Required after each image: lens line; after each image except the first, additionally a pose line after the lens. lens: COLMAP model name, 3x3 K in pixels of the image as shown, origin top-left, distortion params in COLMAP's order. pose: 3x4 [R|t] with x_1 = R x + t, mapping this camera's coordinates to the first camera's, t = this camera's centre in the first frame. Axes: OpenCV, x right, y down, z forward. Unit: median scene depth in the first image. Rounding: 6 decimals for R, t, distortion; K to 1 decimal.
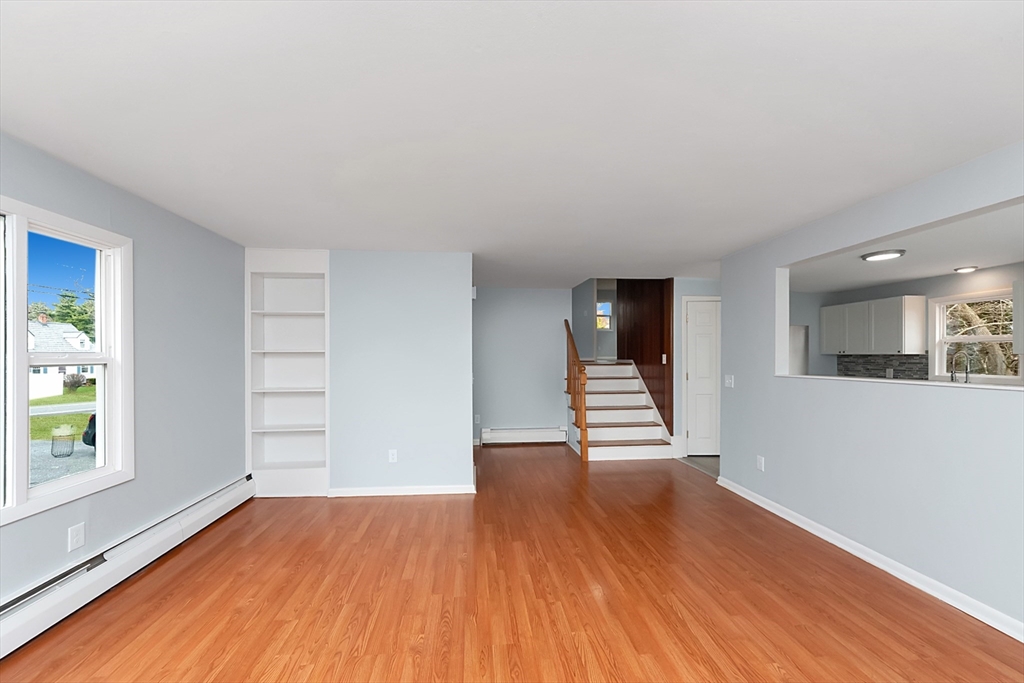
lens RADIAL K [[386.2, 0, 506.1], [0, 386.2, 352.3], [0, 0, 1]] dist [-0.000972, -0.000149]
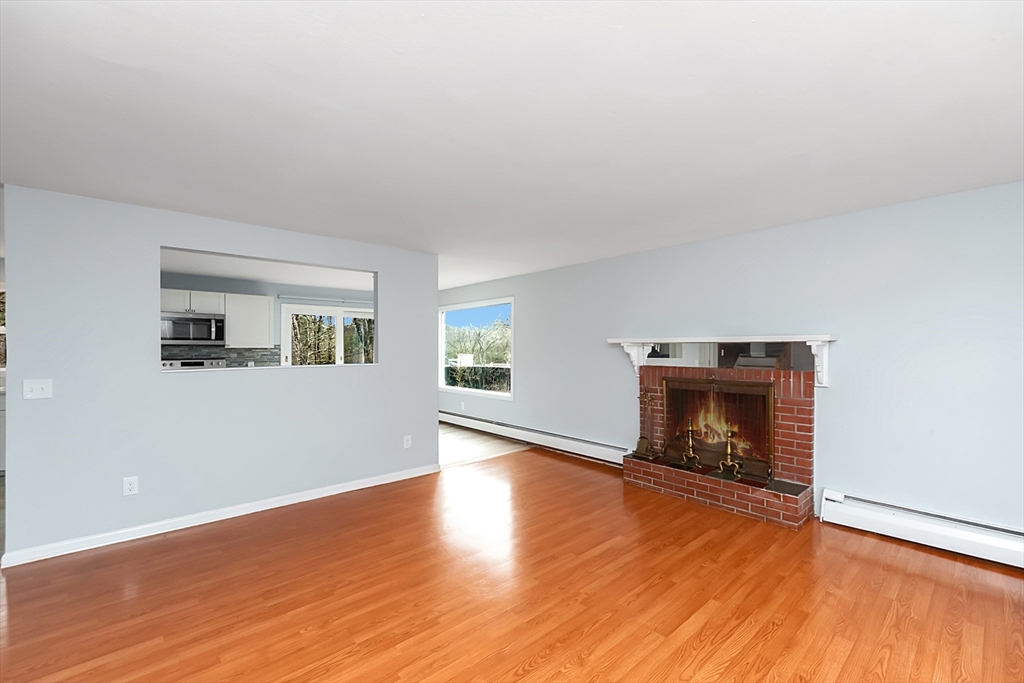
lens RADIAL K [[430.2, 0, 512.0], [0, 430.2, 341.5], [0, 0, 1]] dist [-0.002325, -0.000148]
pose [[-0.583512, 0.012293, 0.812012, -0.824530], [-0.001742, 0.999864, -0.016389, 0.013310], [-0.812103, -0.010978, -0.583411, 1.455676]]
